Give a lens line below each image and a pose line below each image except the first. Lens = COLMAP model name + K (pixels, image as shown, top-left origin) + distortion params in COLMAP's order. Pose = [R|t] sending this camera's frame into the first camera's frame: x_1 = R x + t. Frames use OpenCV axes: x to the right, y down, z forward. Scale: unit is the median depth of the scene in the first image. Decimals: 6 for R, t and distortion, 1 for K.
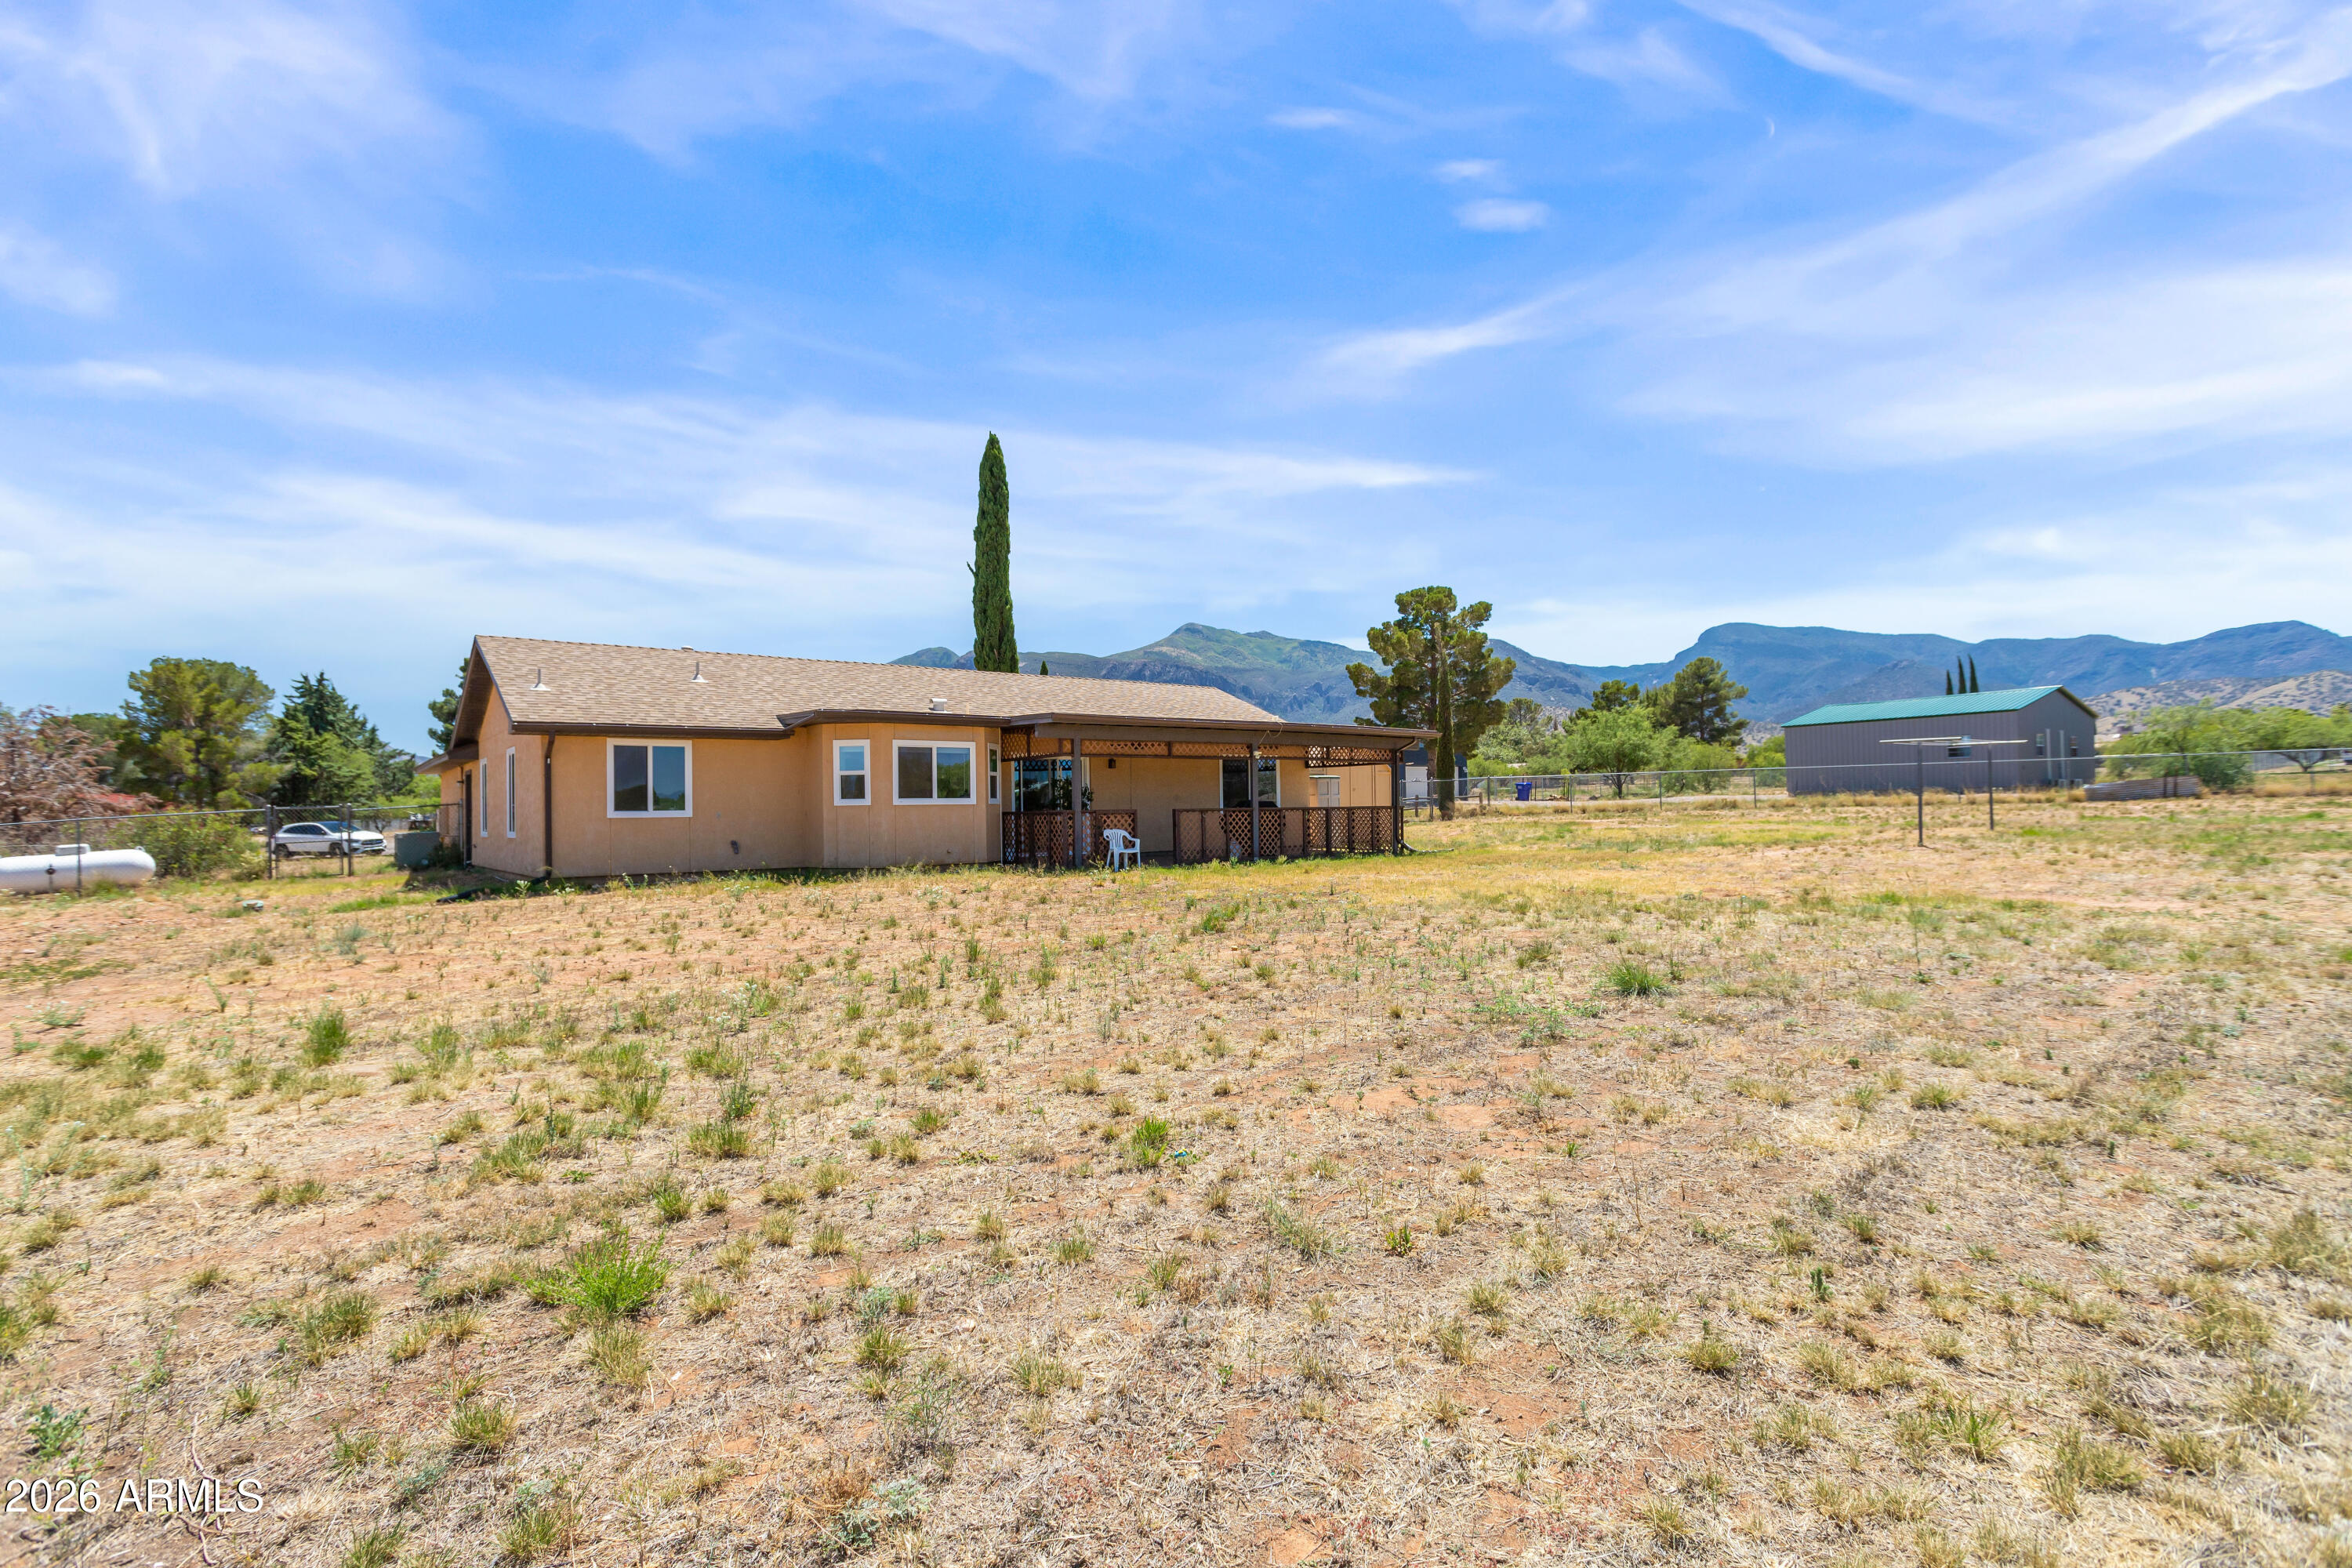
lens RADIAL K [[1134.5, 0, 1172.8], [0, 1134.5, 799.3], [0, 0, 1]] dist [0.003317, 0.003418]
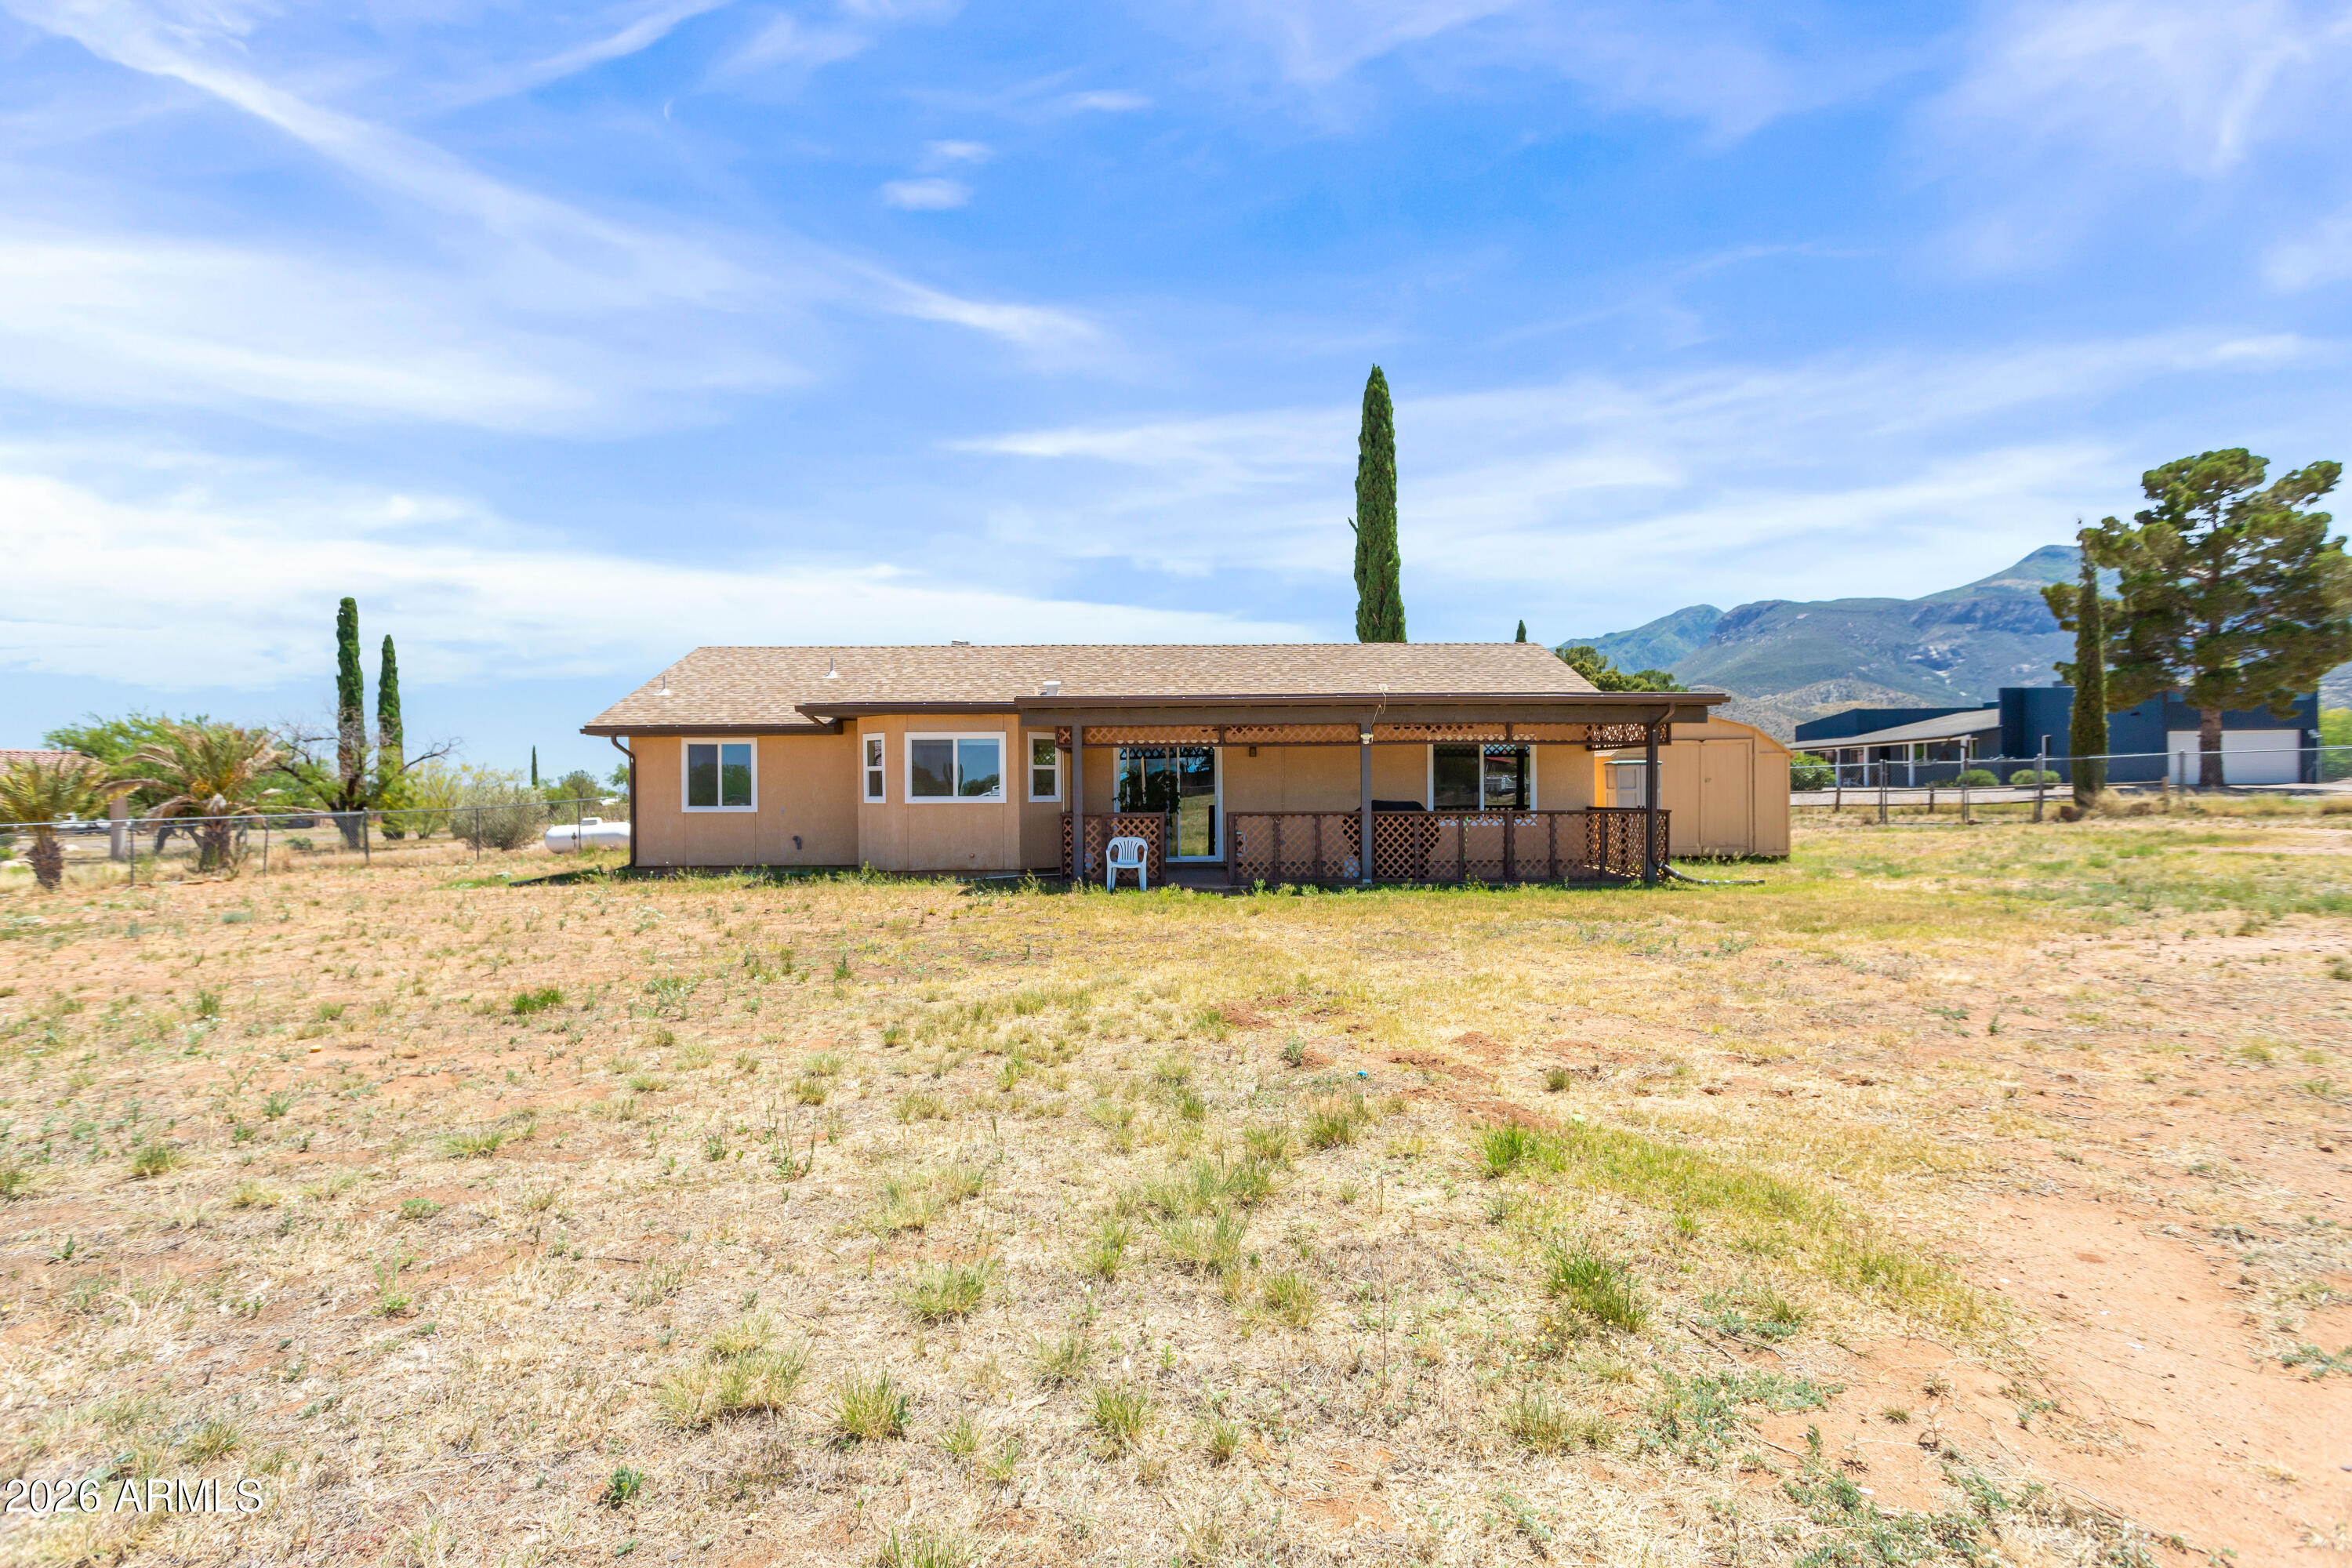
lens RADIAL K [[1134.5, 0, 1178.0], [0, 1134.5, 784.1], [0, 0, 1]] dist [0.003317, 0.003418]
pose [[0.788677, 0.010167, -0.614724, 0.498043], [-0.002406, 0.999907, 0.013451, -0.023840], [0.614803, -0.009129, 0.788628, 0.410431]]
